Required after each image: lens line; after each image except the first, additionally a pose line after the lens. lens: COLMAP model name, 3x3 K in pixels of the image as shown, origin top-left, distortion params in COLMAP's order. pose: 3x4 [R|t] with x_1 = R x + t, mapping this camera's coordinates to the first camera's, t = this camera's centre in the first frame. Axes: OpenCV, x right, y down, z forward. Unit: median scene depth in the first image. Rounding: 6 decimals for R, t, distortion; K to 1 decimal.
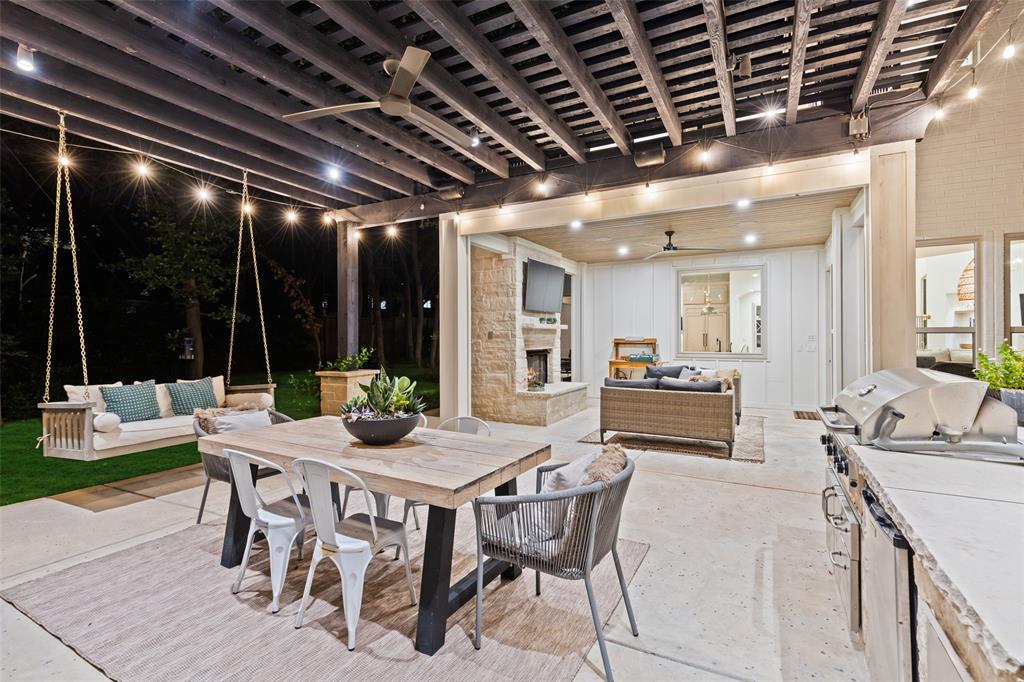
lens RADIAL K [[463.3, 0, 509.9], [0, 463.3, 334.7], [0, 0, 1]] dist [-0.000618, -0.000227]
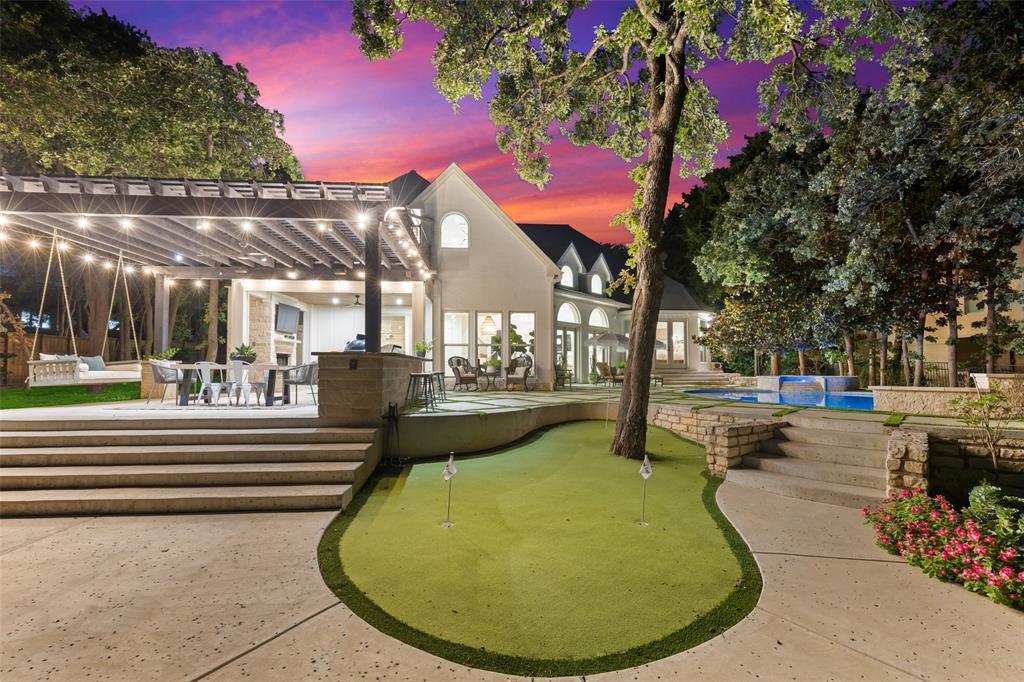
lens RADIAL K [[450.9, 0, 515.1], [0, 450.9, 357.0], [0, 0, 1]] dist [0.001124, 0.000155]
pose [[0.836549, 0.015995, 0.547658, -0.157517], [-0.003629, 0.999714, -0.023655, 0.092700], [-0.547880, 0.017801, 0.836368, -1.035397]]
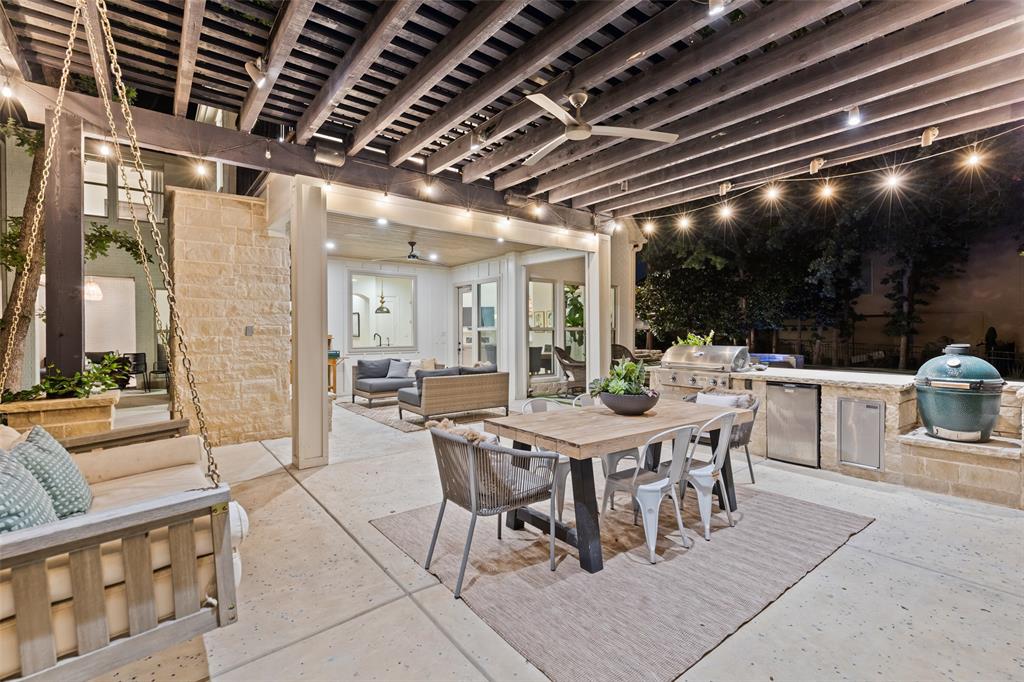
lens RADIAL K [[463.3, 0, 509.9], [0, 463.3, 334.7], [0, 0, 1]] dist [-0.000618, -0.000227]
pose [[0.391653, -0.004663, 0.920101, -0.637414], [-0.002511, 0.999978, 0.006137, 0.001741], [-0.920110, -0.004714, 0.391632, 0.324295]]
